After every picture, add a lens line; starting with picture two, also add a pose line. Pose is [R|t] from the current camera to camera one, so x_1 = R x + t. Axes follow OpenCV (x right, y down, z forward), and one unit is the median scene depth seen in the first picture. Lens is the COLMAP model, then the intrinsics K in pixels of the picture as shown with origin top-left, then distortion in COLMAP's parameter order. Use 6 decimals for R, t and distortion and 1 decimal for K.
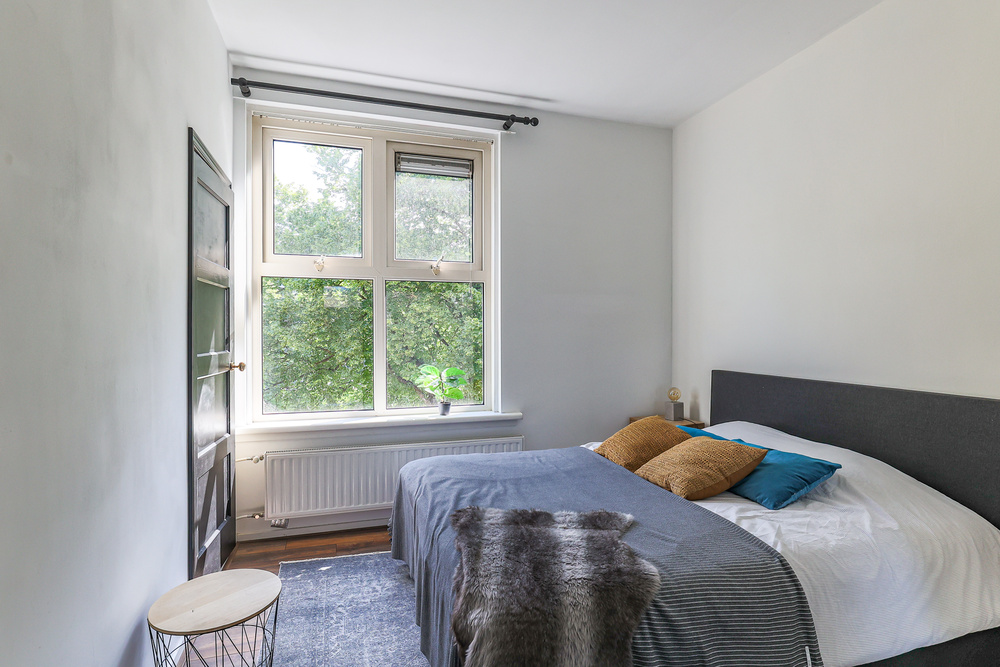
lens RADIAL K [[533.3, 0, 500.0], [0, 533.3, 333.5], [0, 0, 1]] dist [-0.003818, -0.000360]
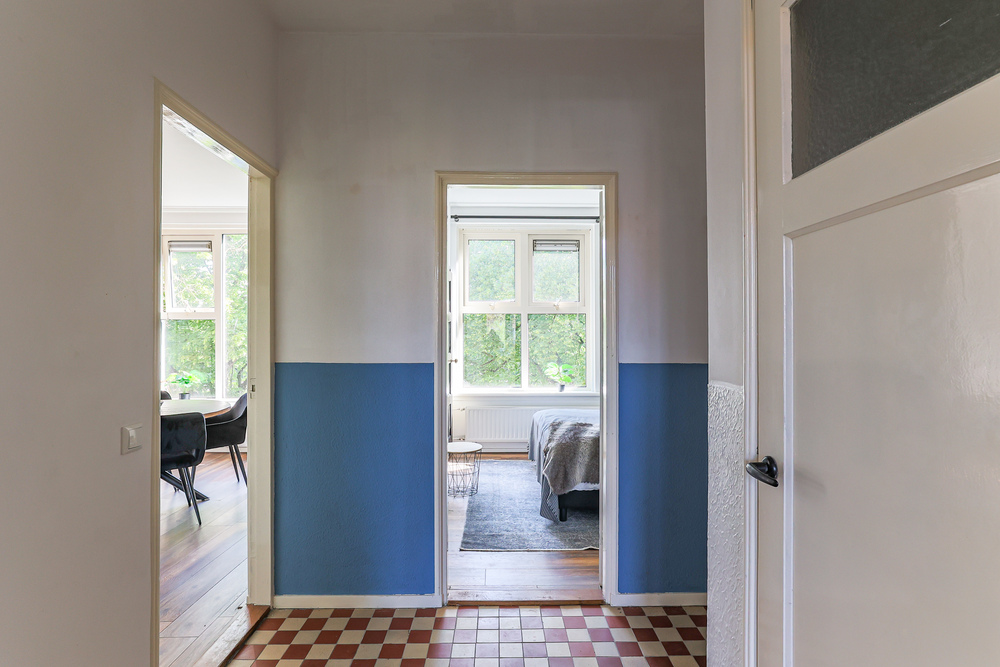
lens RADIAL K [[533.3, 0, 500.0], [0, 533.3, 333.5], [0, 0, 1]] dist [-0.003818, -0.000360]
pose [[0.958803, -0.002264, -0.284062, 0.194913], [-0.000962, 0.999937, -0.011215, -0.014578], [0.284070, 0.011026, 0.958740, -0.704119]]
